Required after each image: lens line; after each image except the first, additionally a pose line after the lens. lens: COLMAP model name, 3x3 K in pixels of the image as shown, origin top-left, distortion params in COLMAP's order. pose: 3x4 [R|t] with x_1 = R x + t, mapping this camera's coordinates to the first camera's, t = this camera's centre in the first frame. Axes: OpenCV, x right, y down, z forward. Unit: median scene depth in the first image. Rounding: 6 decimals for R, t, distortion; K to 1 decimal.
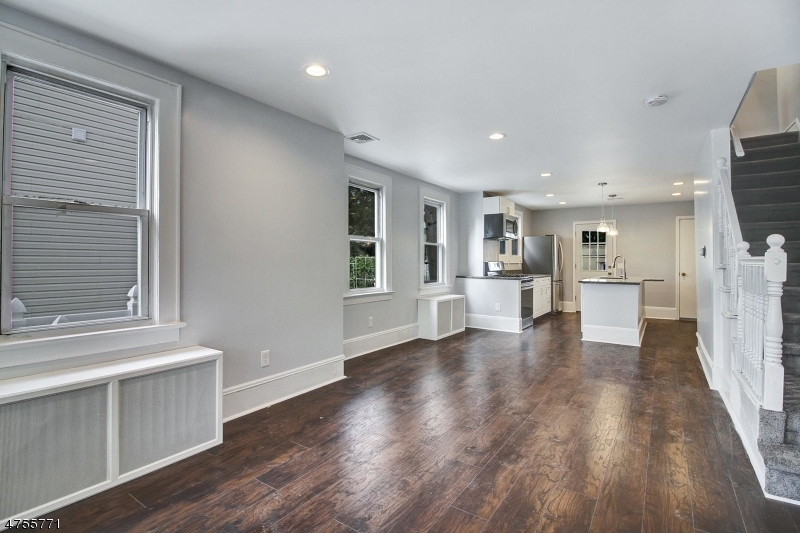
lens RADIAL K [[390.0, 0, 395.3], [0, 390.0, 262.6], [0, 0, 1]] dist [0.002826, -0.011001]
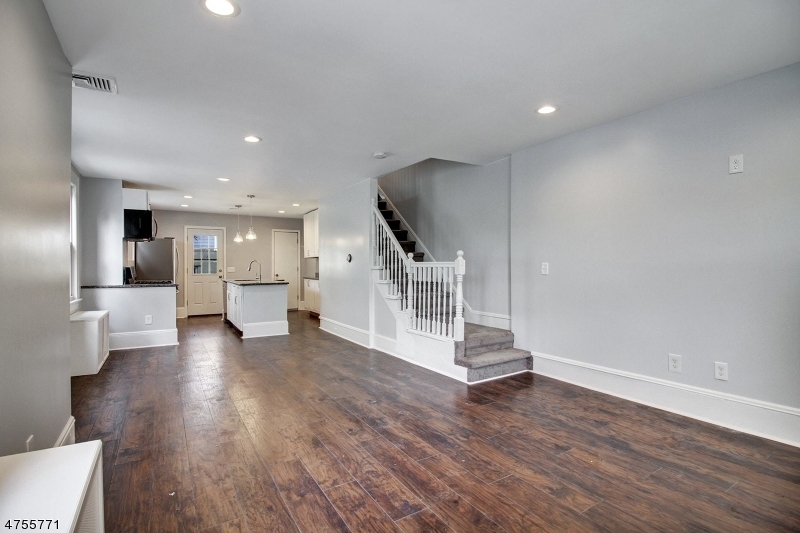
lens RADIAL K [[390.0, 0, 395.3], [0, 390.0, 262.6], [0, 0, 1]] dist [0.002826, -0.011001]
pose [[0.398040, -0.000030, 0.917368, -0.347278], [0.010658, 0.999933, -0.004591, -0.001290], [-0.917306, 0.011604, 0.398014, 0.189909]]
